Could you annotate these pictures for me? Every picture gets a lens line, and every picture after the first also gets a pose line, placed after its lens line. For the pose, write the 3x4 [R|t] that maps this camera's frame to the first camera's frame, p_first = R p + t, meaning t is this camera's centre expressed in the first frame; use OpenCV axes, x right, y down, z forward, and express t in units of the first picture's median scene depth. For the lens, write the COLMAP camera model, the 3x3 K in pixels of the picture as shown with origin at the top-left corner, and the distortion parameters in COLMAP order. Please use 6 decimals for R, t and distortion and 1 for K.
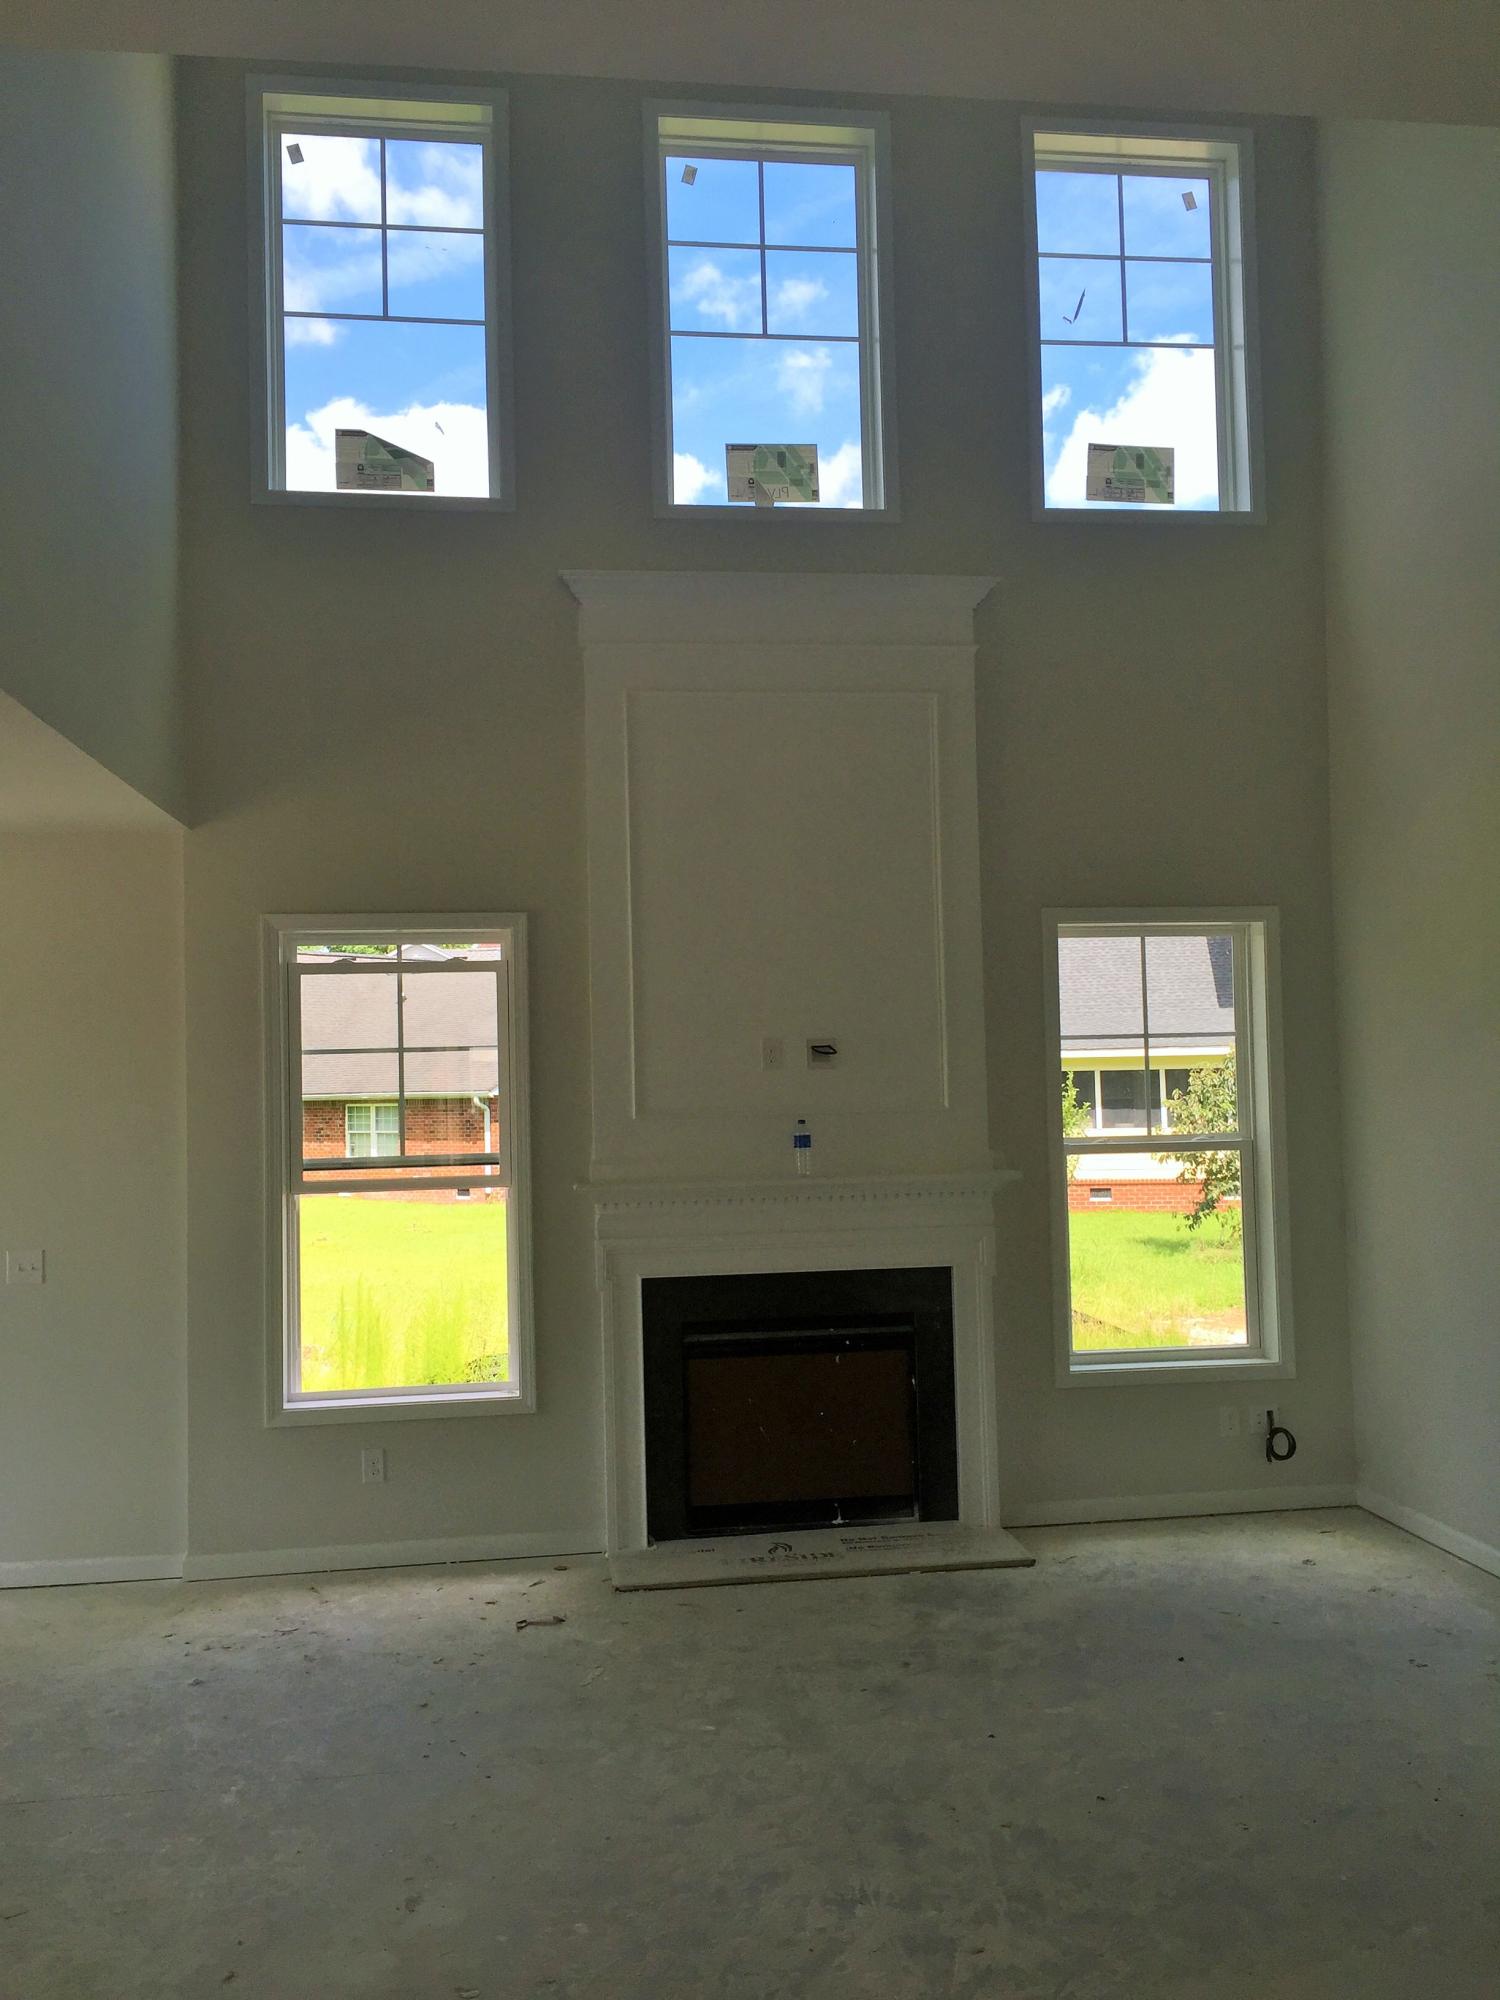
lens RADIAL K [[1695.4, 0, 750.0], [0, 1695.4, 1000.0], [0, 0, 1]] dist [0.062944, -0.104148]
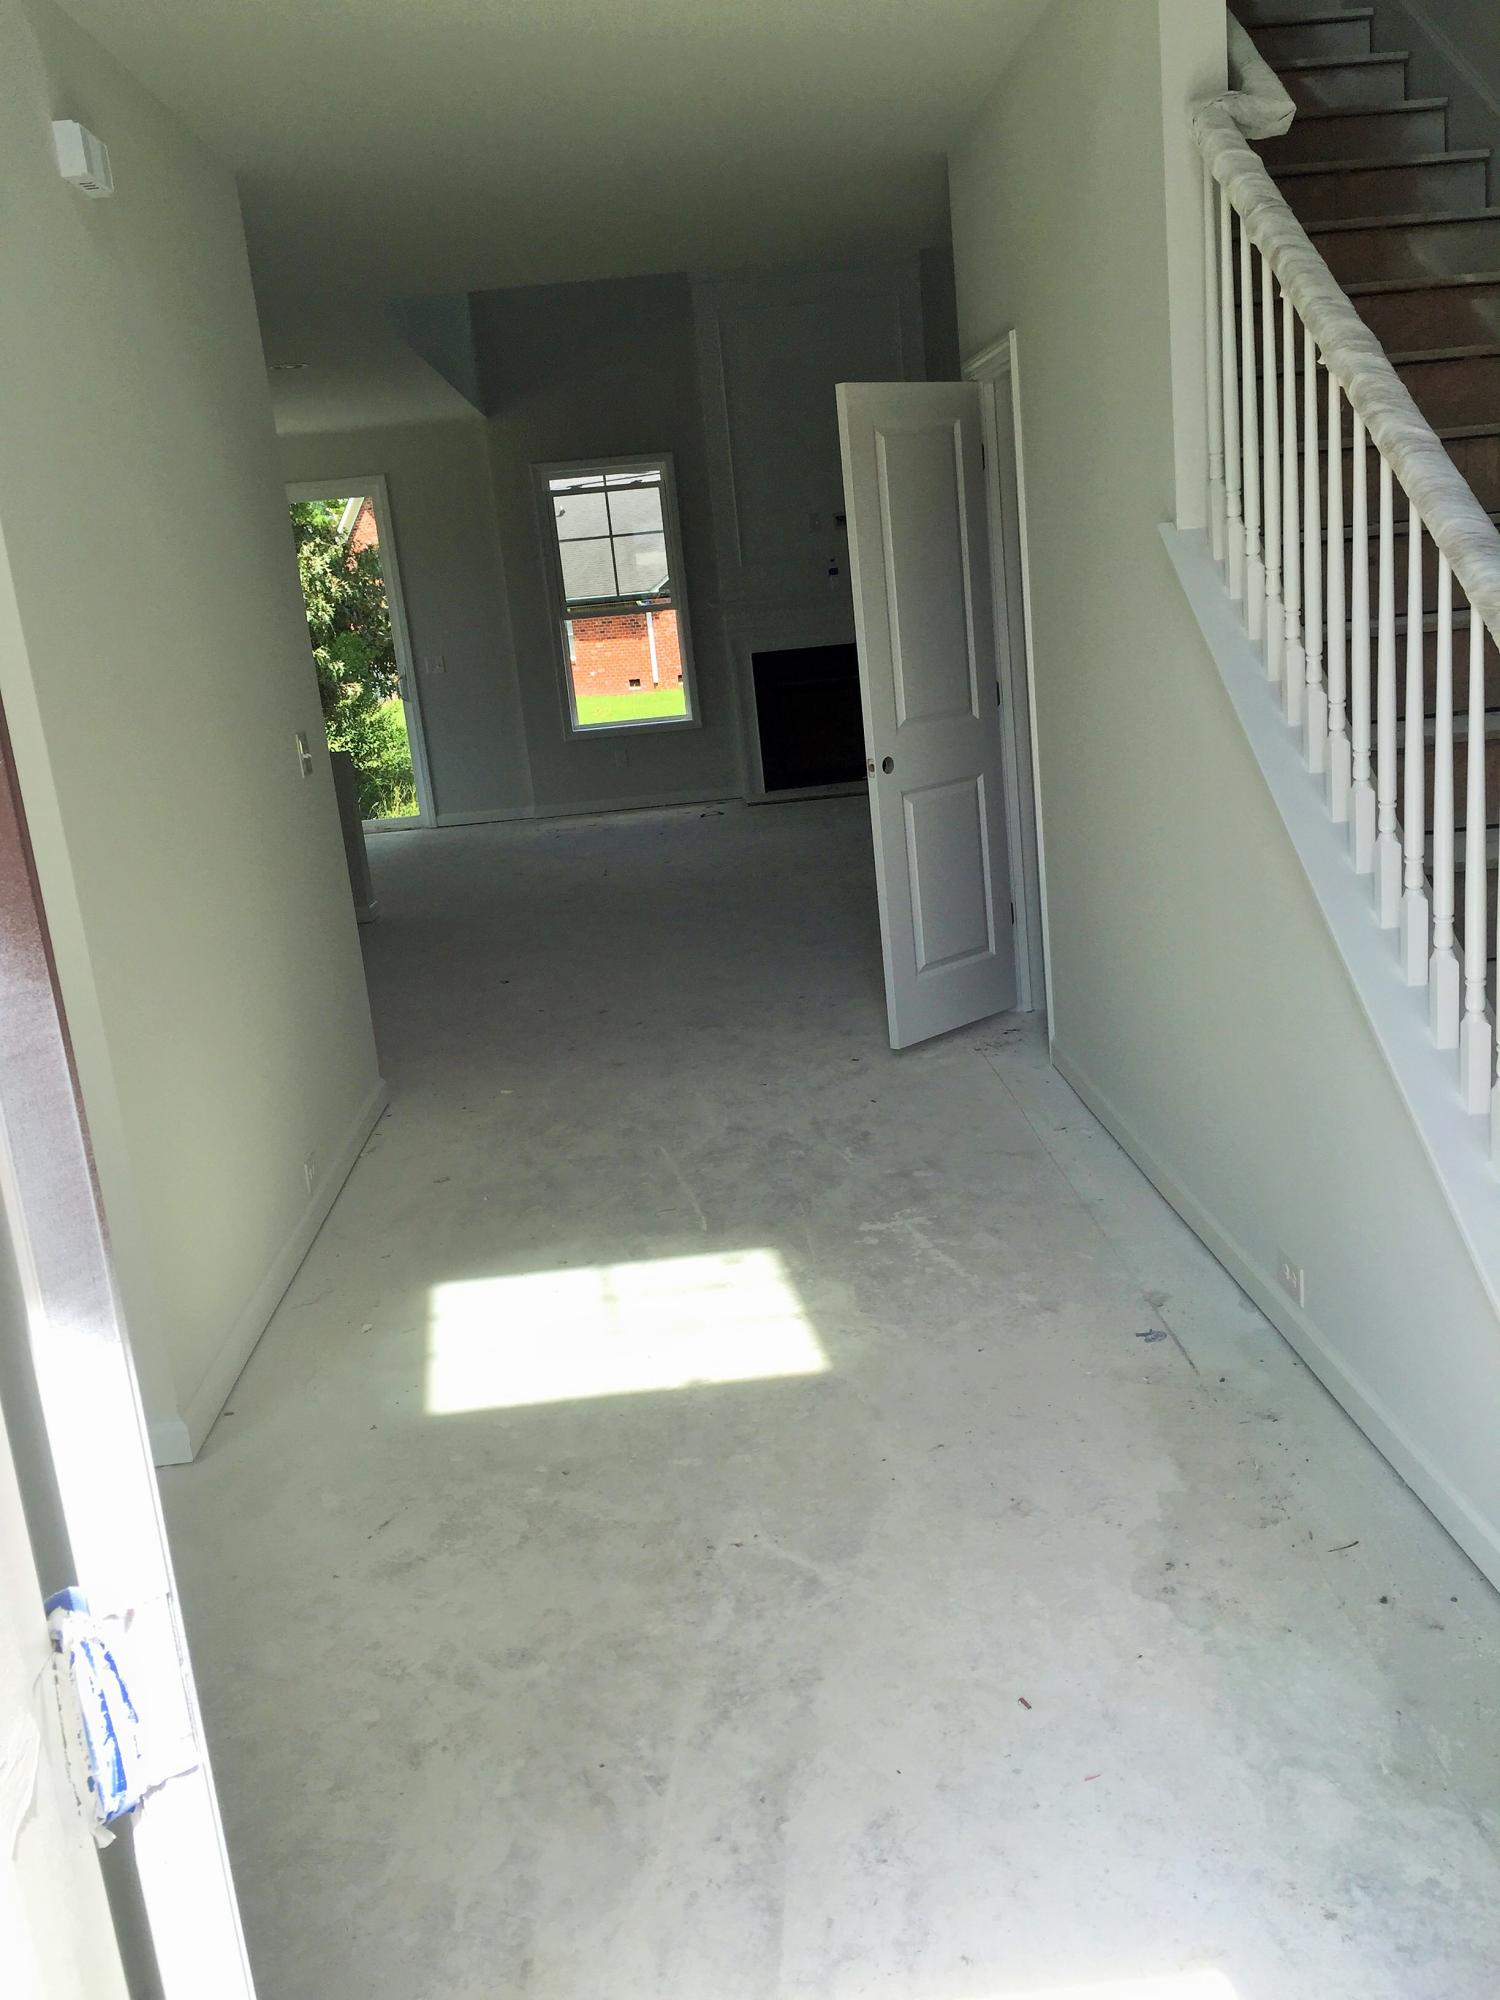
lens RADIAL K [[1695.4, 0, 750.0], [0, 1695.4, 1000.0], [0, 0, 1]] dist [0.062944, -0.104148]
pose [[0.993332, -0.047489, -0.105051, 0.110310], [0.075513, 0.956553, 0.281611, 0.002248], [0.087113, -0.287666, 0.953761, -0.868398]]
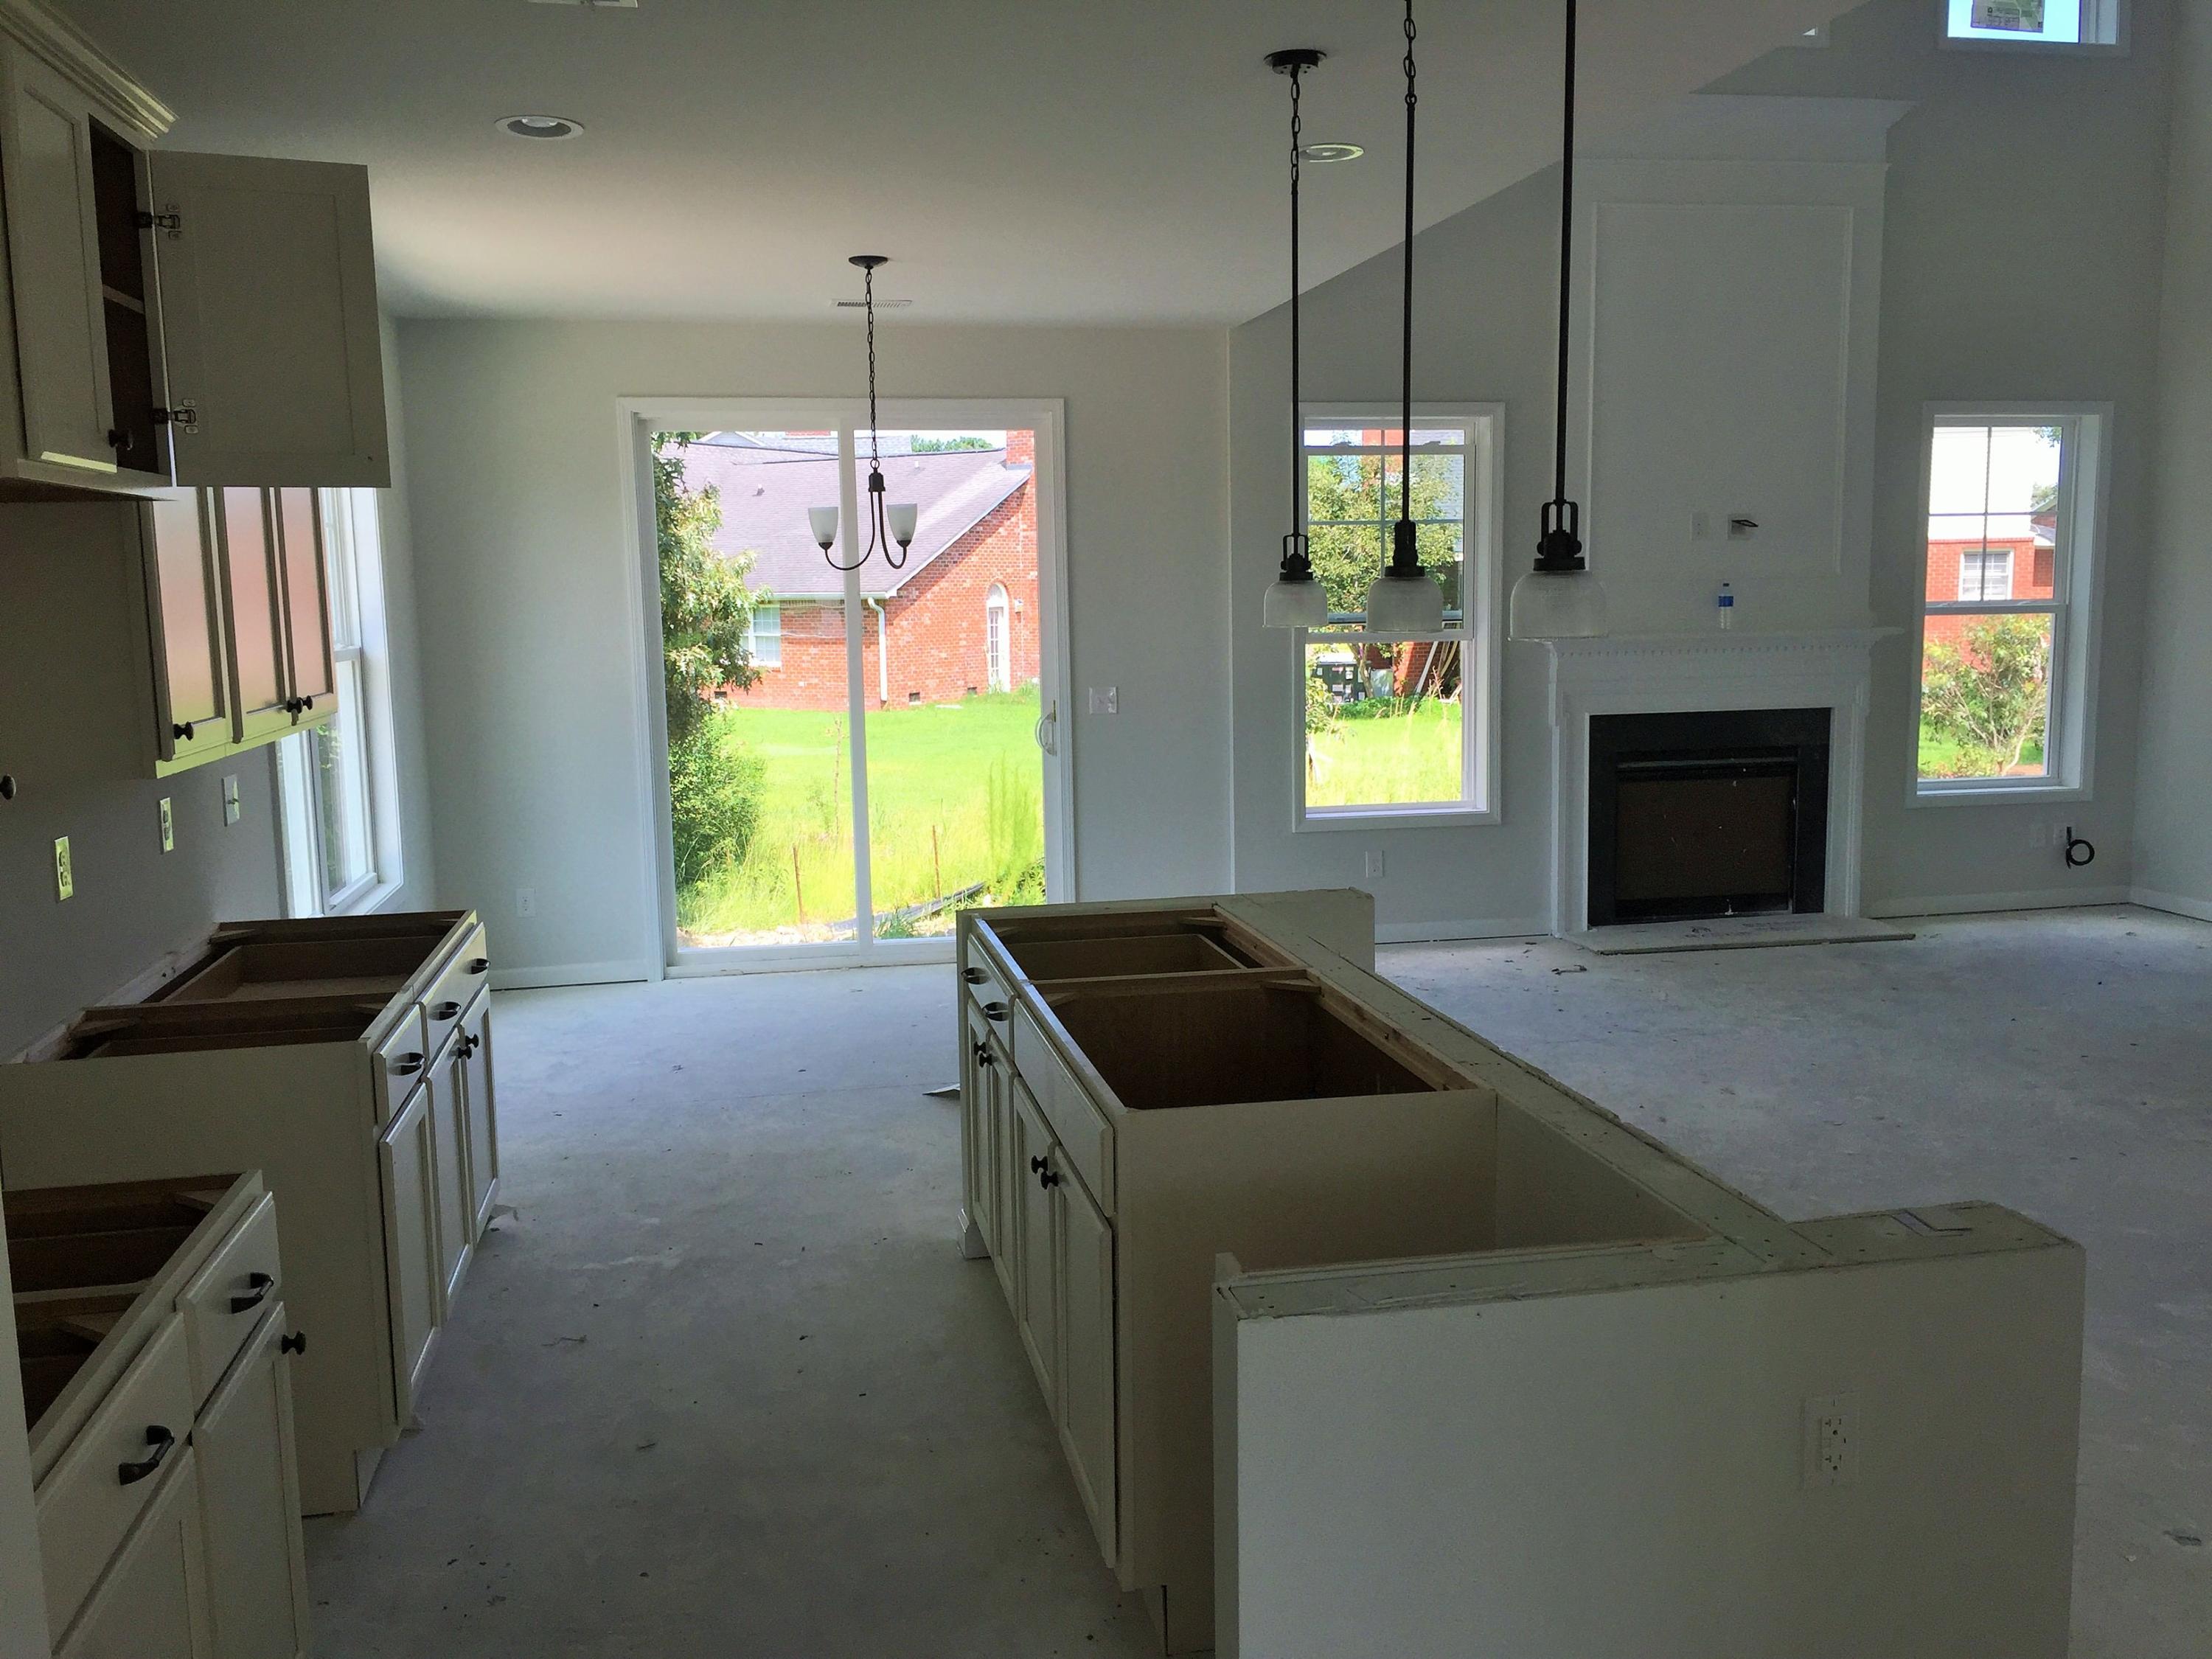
lens RADIAL K [[1875.1, 0, 1106.0], [0, 1875.1, 829.5], [0, 0, 1]] dist [0.062944, -0.104148]
pose [[0.998918, 0.000440, 0.046506, -0.457678], [-0.008459, 0.984992, 0.172392, 0.016374], [-0.045732, -0.172598, 0.983930, -0.303869]]
